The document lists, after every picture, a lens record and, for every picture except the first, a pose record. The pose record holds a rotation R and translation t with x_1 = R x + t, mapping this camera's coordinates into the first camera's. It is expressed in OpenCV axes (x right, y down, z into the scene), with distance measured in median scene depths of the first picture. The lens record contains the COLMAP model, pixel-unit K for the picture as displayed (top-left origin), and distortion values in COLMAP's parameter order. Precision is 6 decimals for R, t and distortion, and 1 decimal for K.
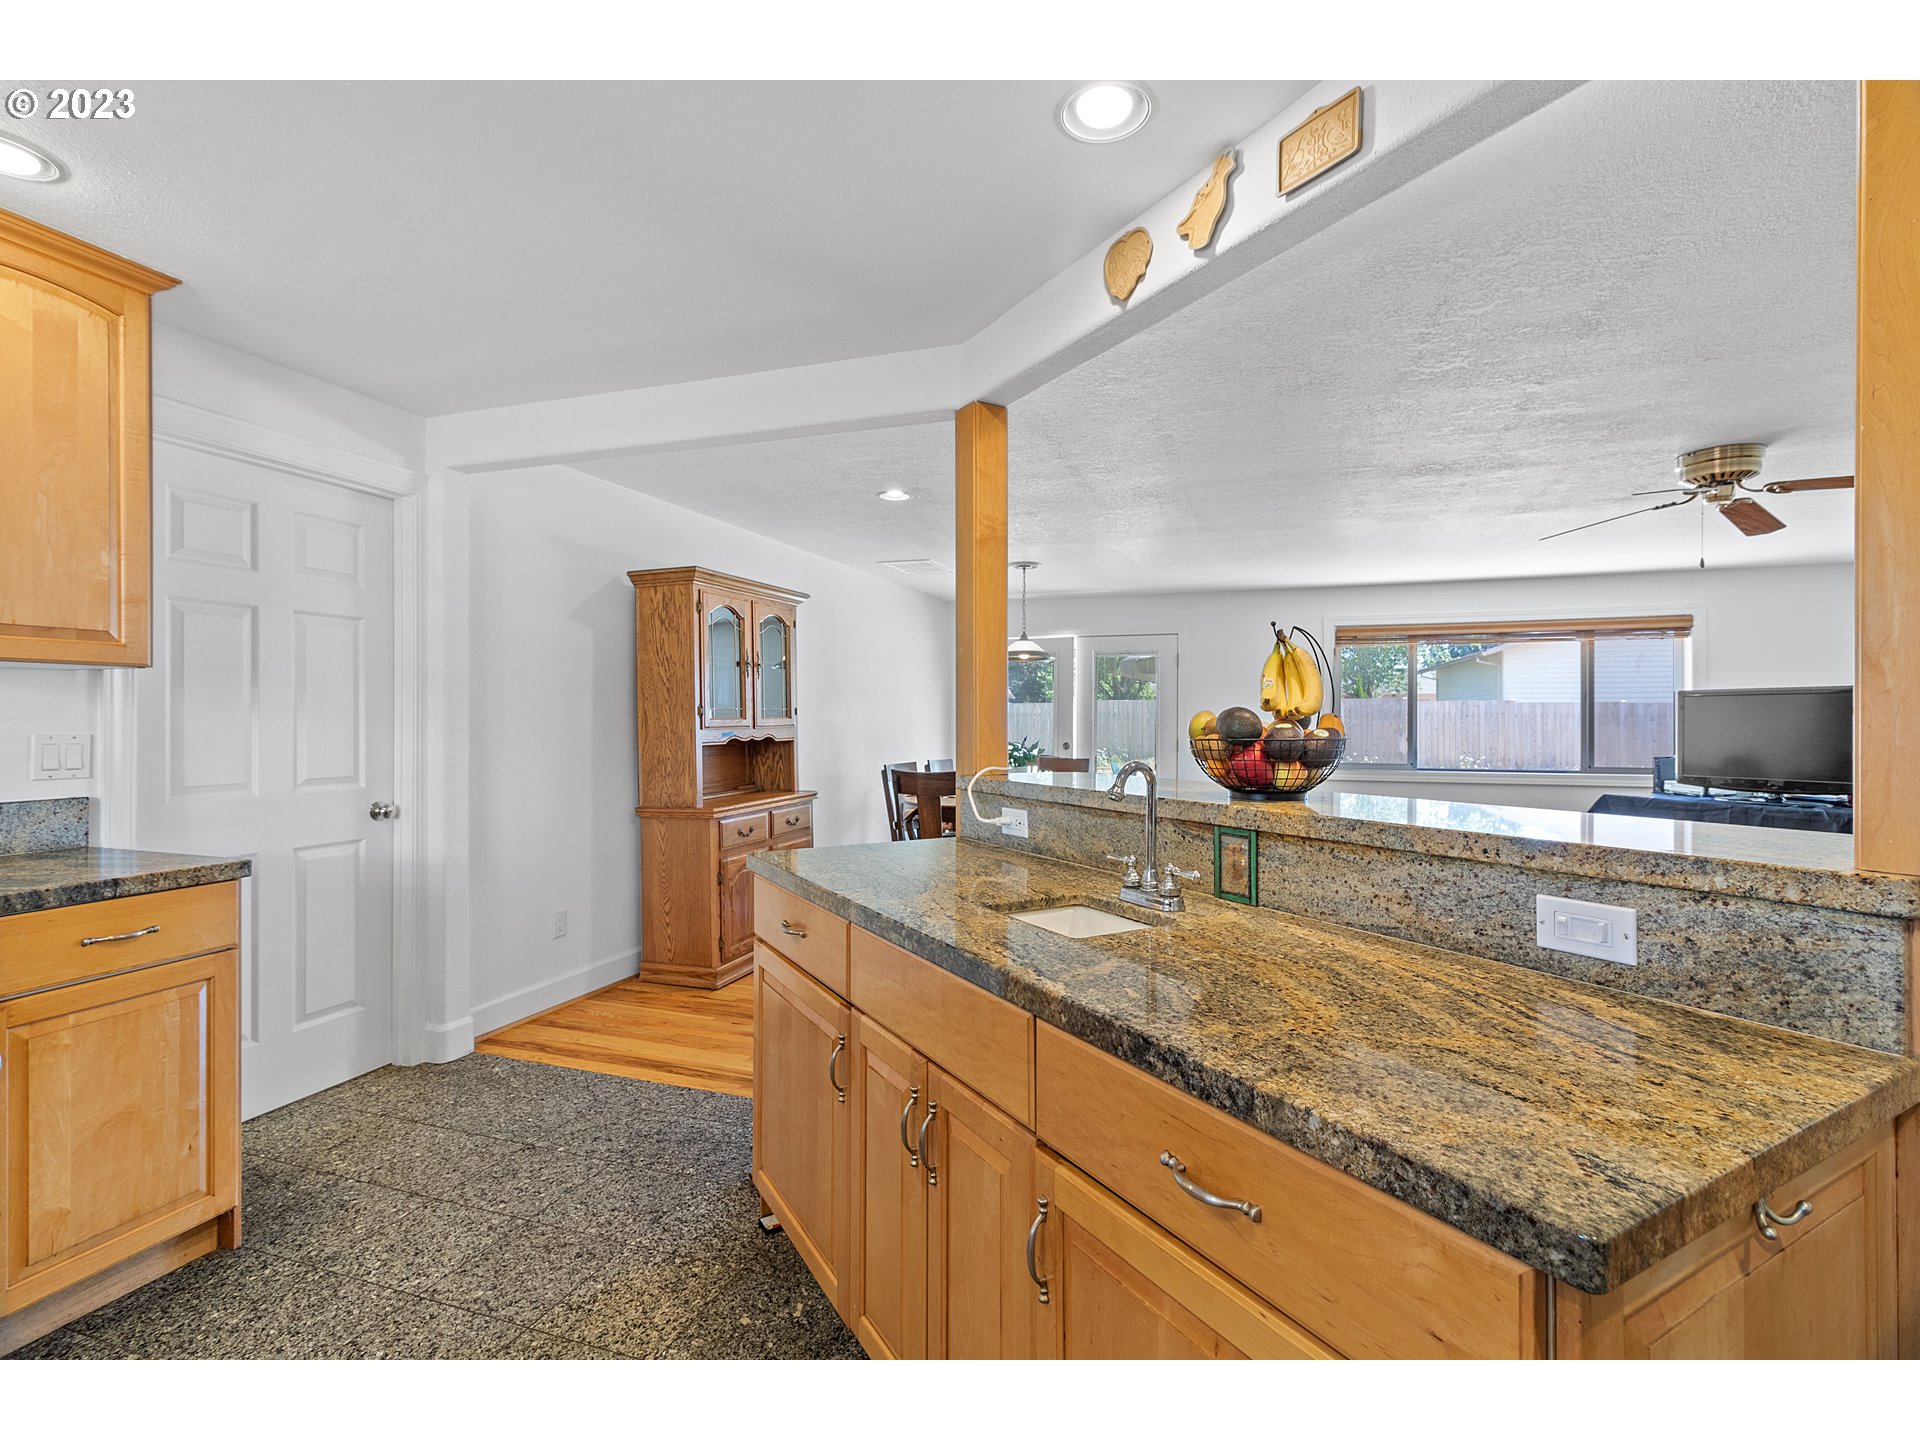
lens RADIAL K [[889.8, 0, 976.2], [0, 889.8, 721.0], [0, 0, 1]] dist [0.004216, -0.001083]
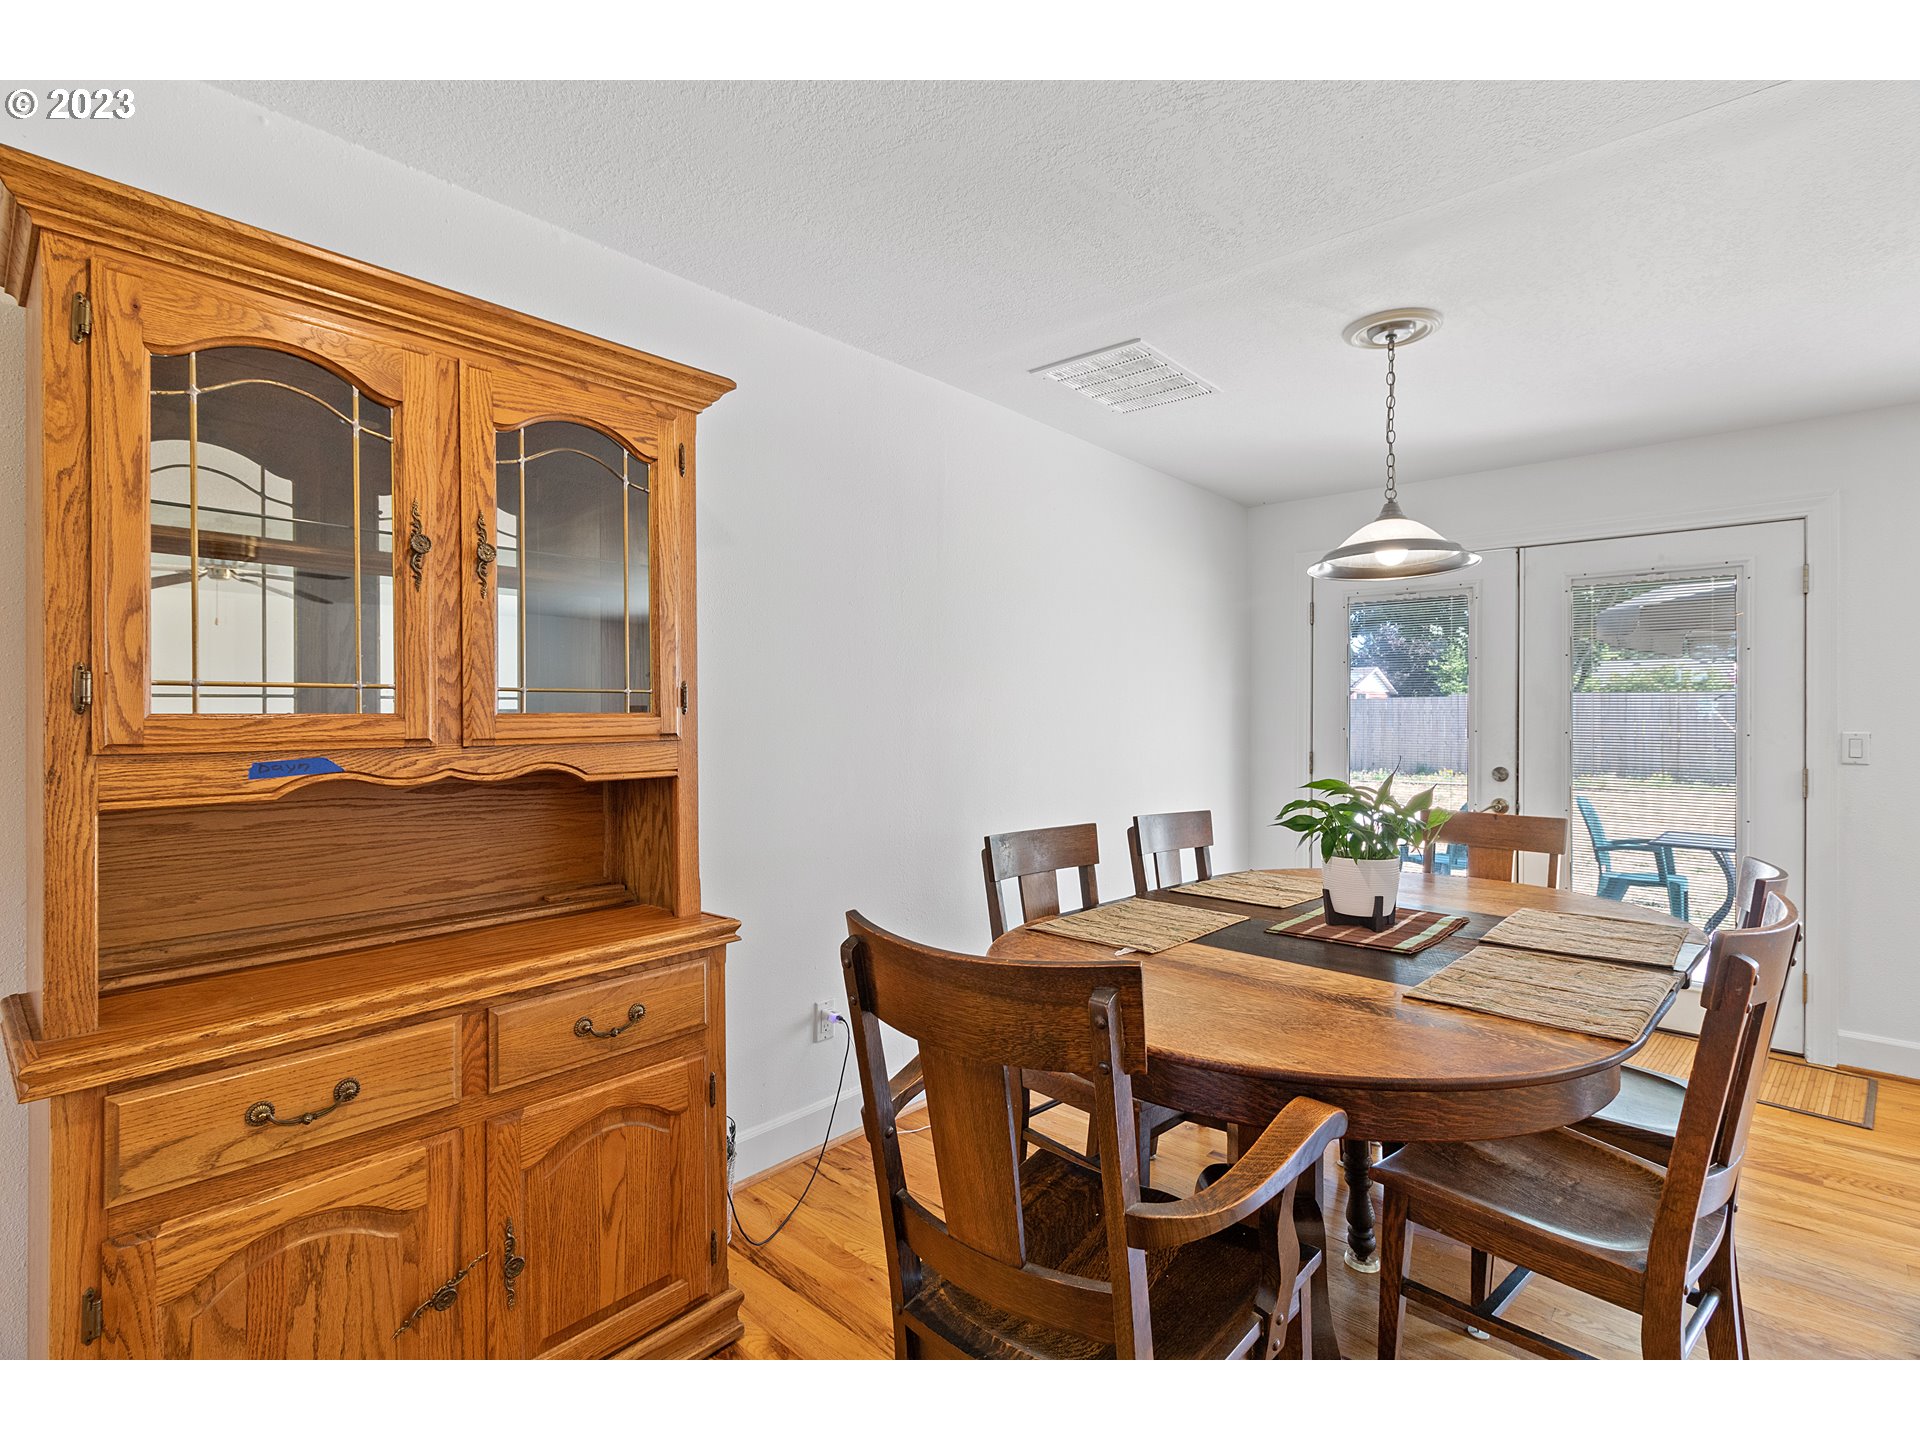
lens RADIAL K [[889.8, 0, 958.4], [0, 889.8, 717.6], [0, 0, 1]] dist [0.004216, -0.001083]
pose [[0.914552, -0.004878, -0.404440, 0.074609], [0.003034, 0.999982, -0.005200, -0.000459], [0.404458, 0.003529, 0.914550, 1.120132]]
